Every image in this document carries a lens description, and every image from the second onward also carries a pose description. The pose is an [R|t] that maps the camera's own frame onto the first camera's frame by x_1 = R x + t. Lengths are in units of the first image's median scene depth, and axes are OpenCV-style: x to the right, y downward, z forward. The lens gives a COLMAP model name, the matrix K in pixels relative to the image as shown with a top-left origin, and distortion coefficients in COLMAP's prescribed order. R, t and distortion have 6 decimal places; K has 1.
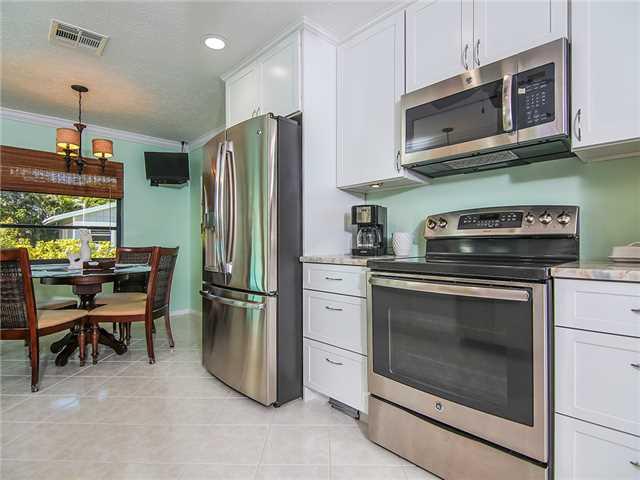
lens RADIAL K [[331.4, 0, 321.3], [0, 331.4, 238.1], [0, 0, 1]] dist [0.001348, 0.001306]
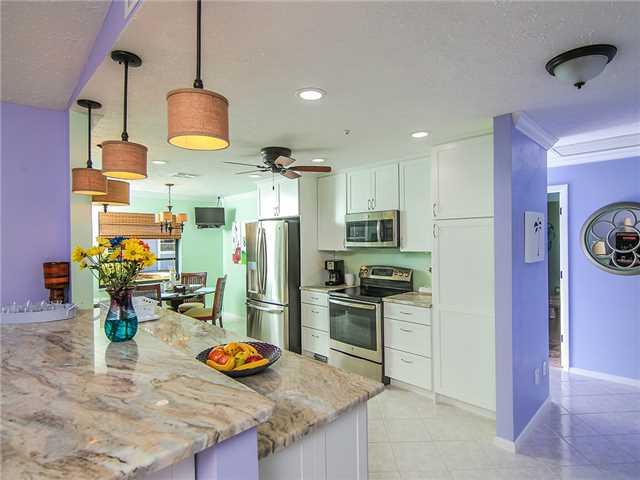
lens RADIAL K [[331.4, 0, 317.9], [0, 331.4, 244.4], [0, 0, 1]] dist [0.001348, 0.001306]
pose [[0.999727, -0.015992, -0.017058, 0.087800], [0.016204, 0.999793, 0.012339, -0.225947], [0.016858, -0.012612, 0.999778, -1.022201]]
